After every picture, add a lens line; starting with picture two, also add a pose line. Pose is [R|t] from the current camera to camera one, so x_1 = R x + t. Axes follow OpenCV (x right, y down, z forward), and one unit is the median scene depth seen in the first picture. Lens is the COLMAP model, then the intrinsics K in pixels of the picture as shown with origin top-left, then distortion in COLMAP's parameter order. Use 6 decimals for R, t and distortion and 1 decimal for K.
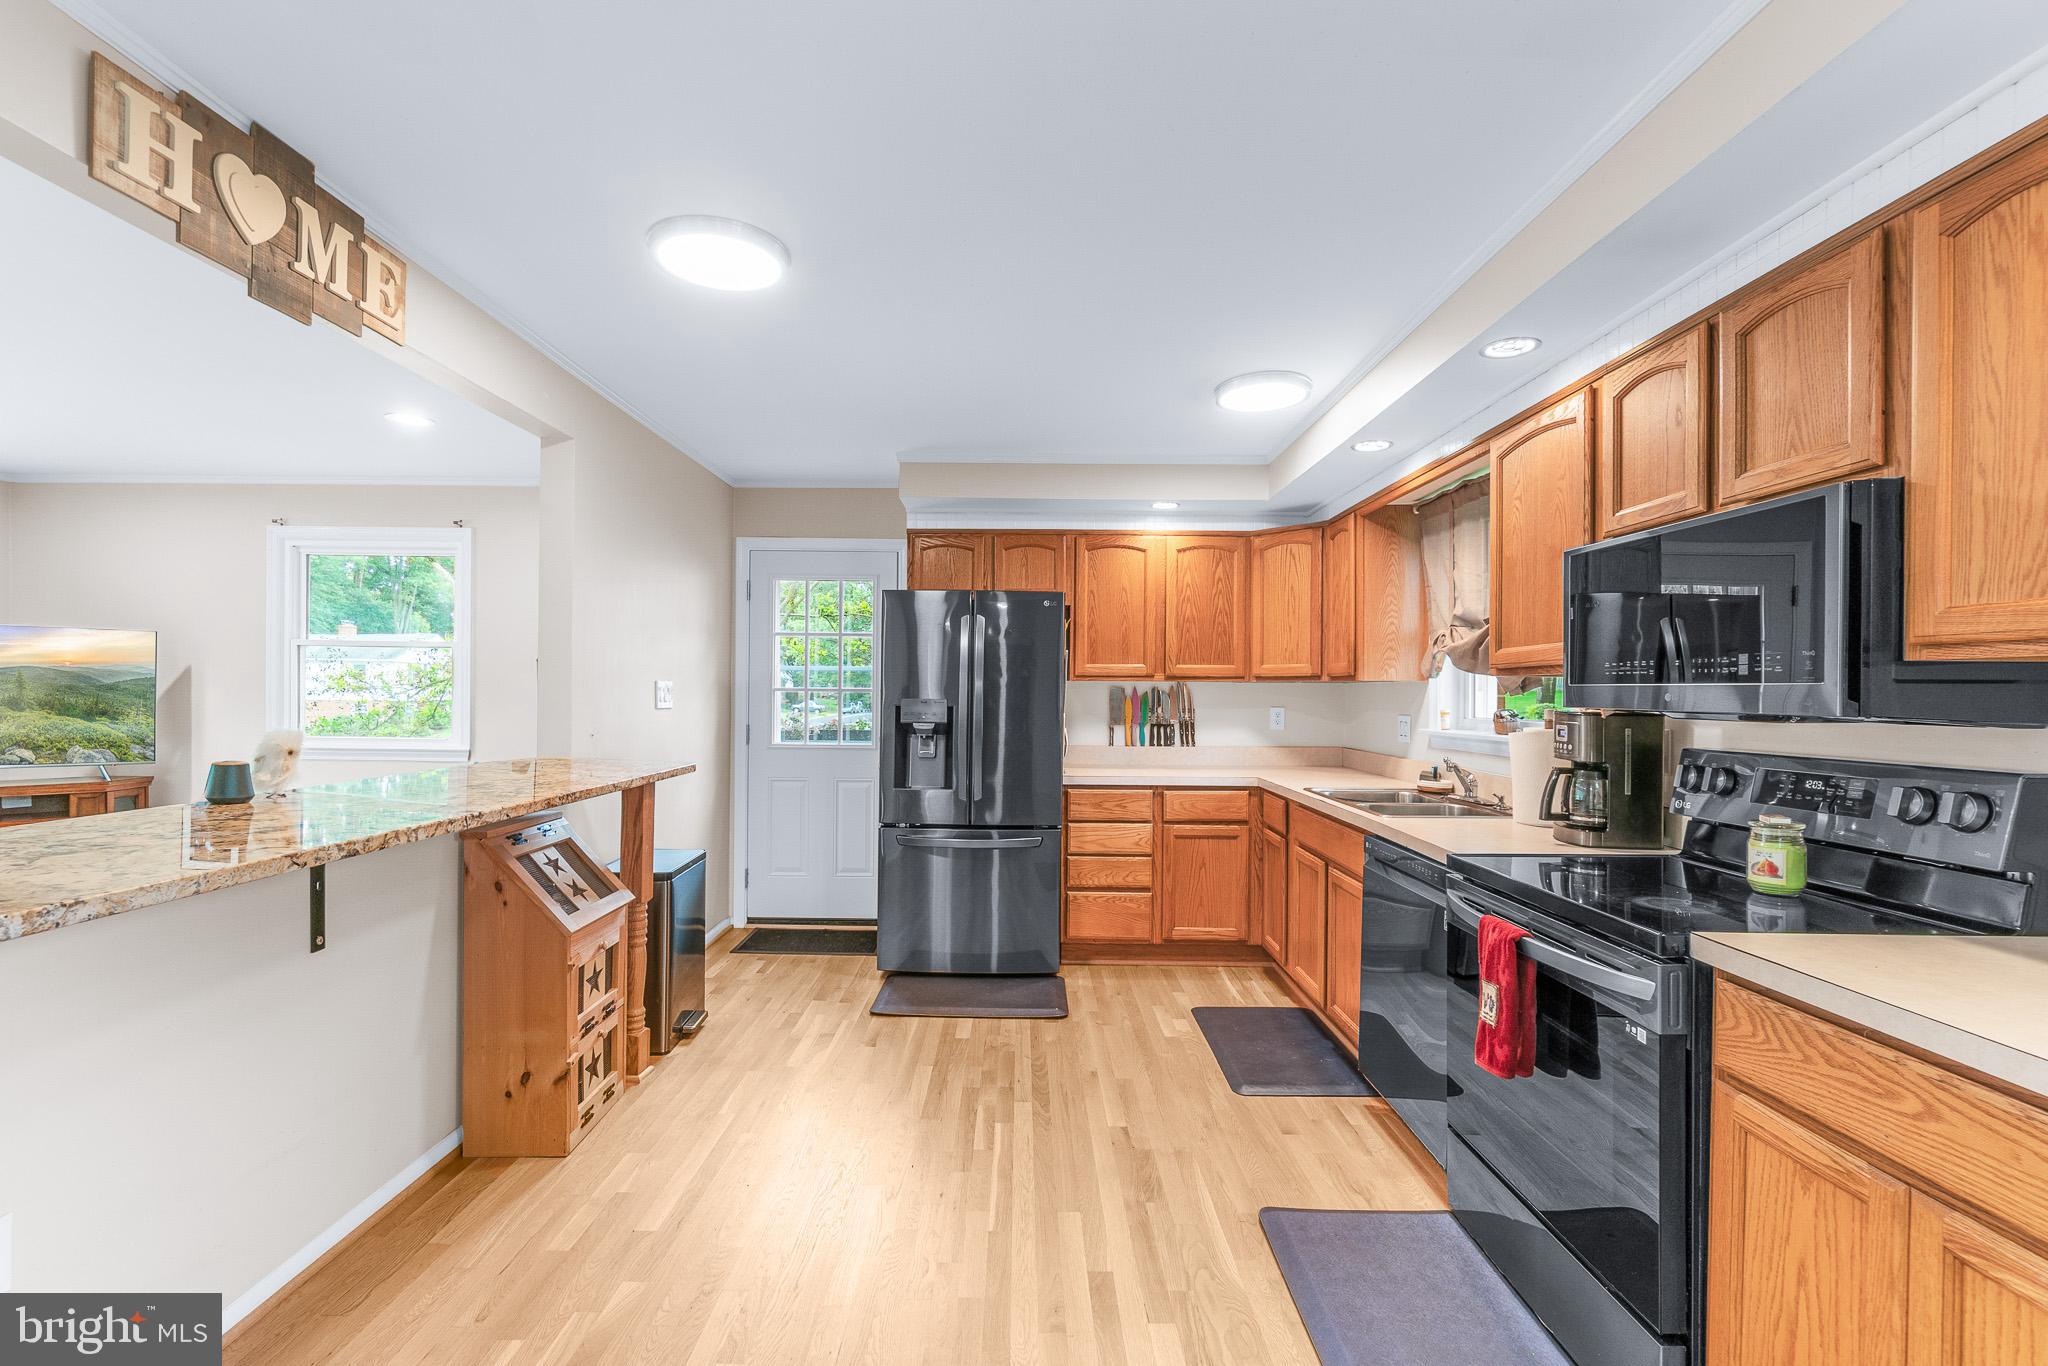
lens RADIAL K [[913.8, 0, 1020.4], [0, 913.8, 691.4], [0, 0, 1]] dist [0.001664, -0.001410]
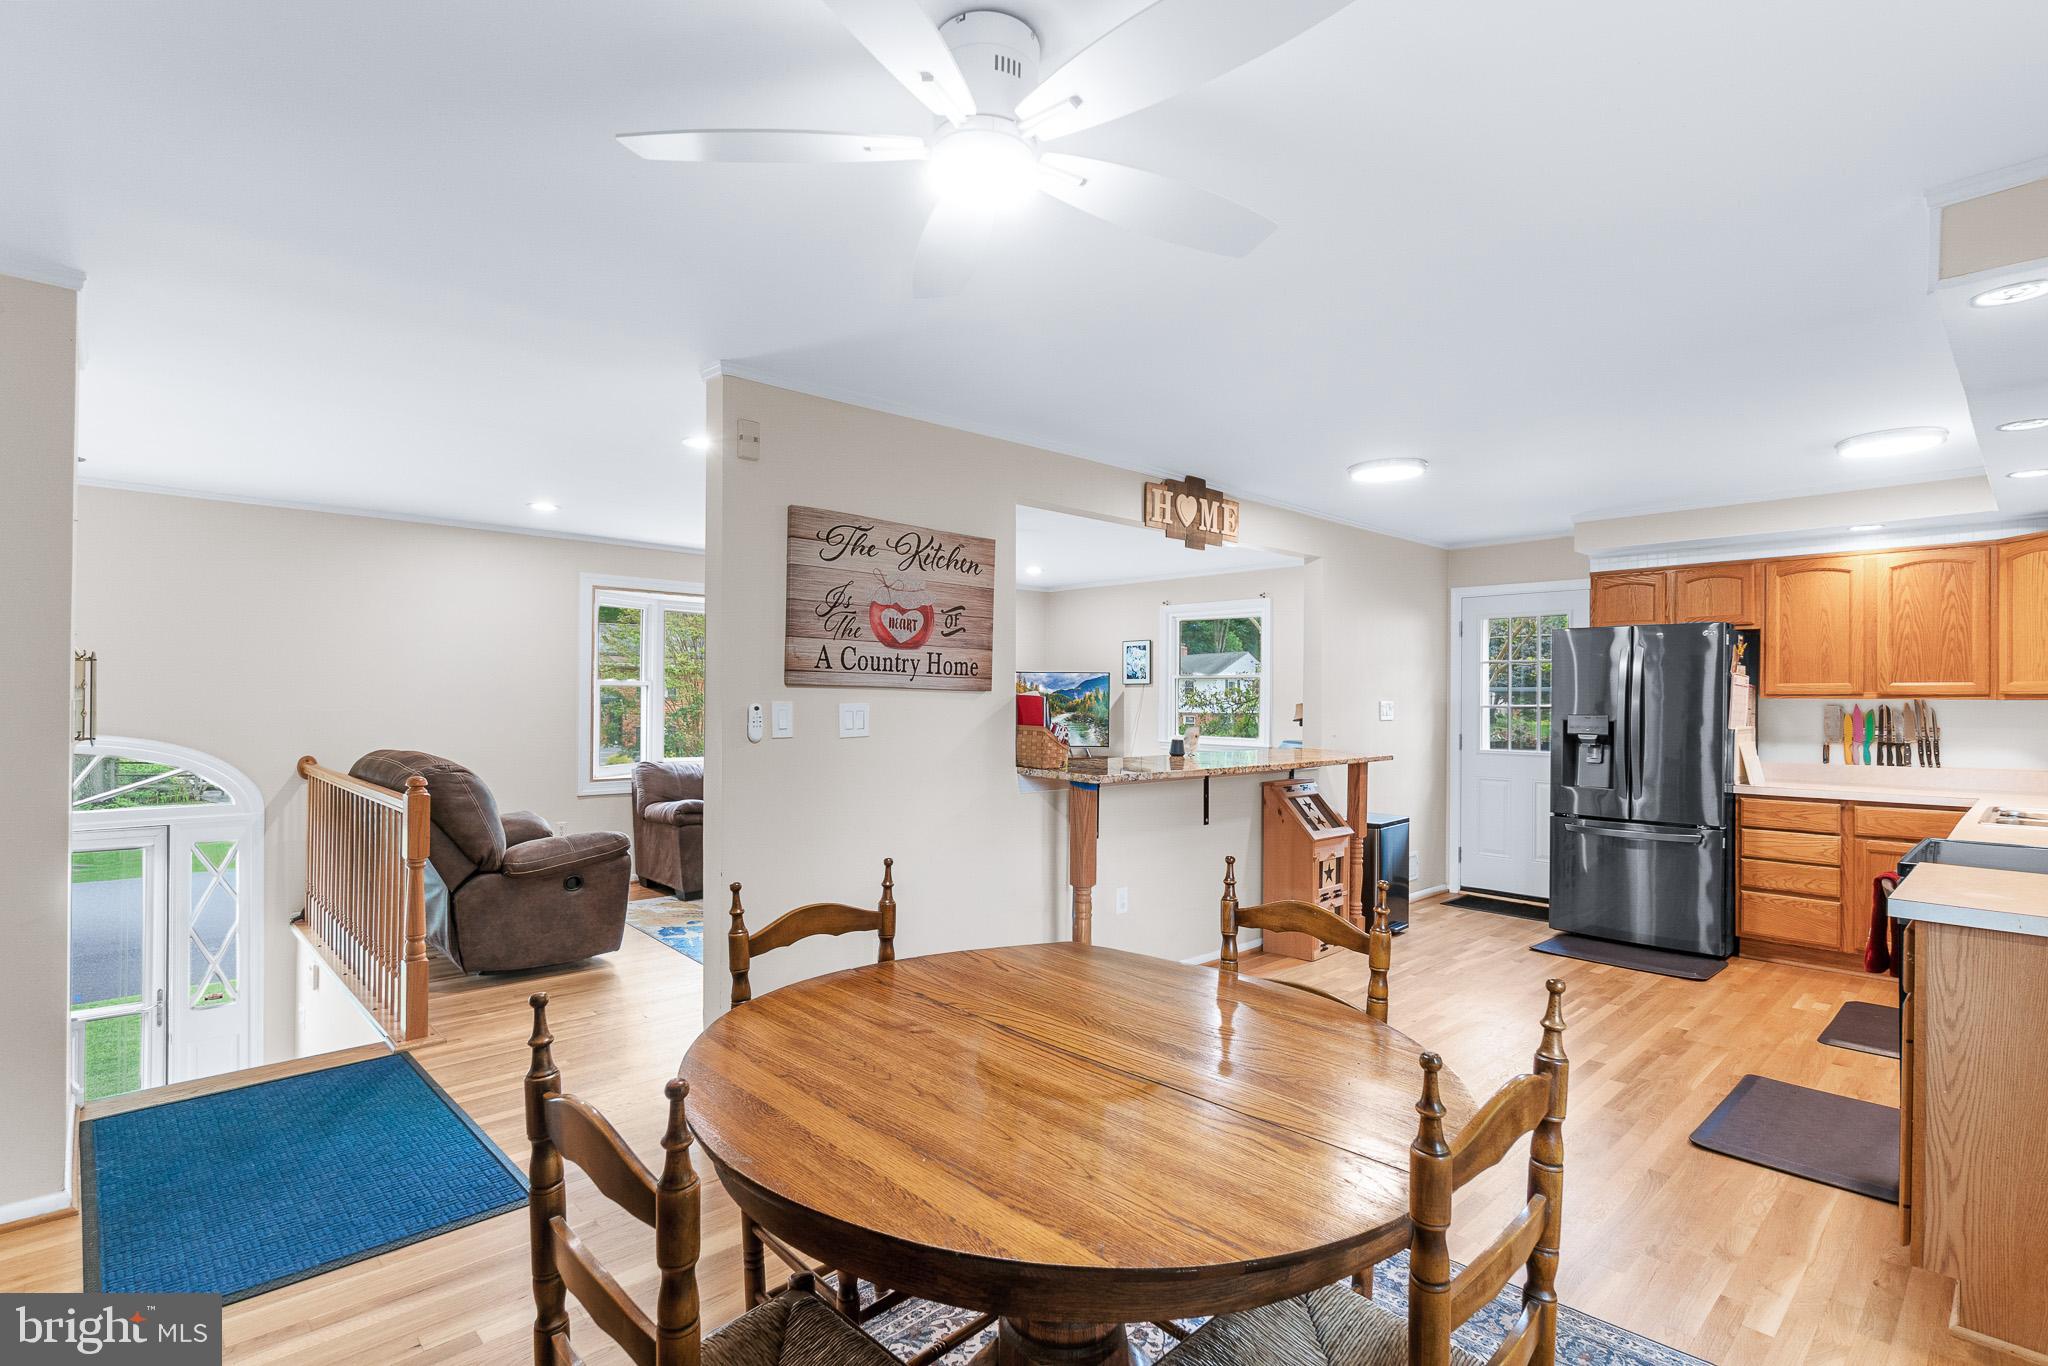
lens RADIAL K [[972.1, 0, 1015.5], [0, 972.1, 695.1], [0, 0, 1]] dist [-0.027217, 0.000723]
pose [[0.694689, -0.005061, -0.719292, 0.298724], [-0.002089, 0.999957, -0.009053, -0.005533], [0.719307, 0.007791, 0.694649, -0.477786]]
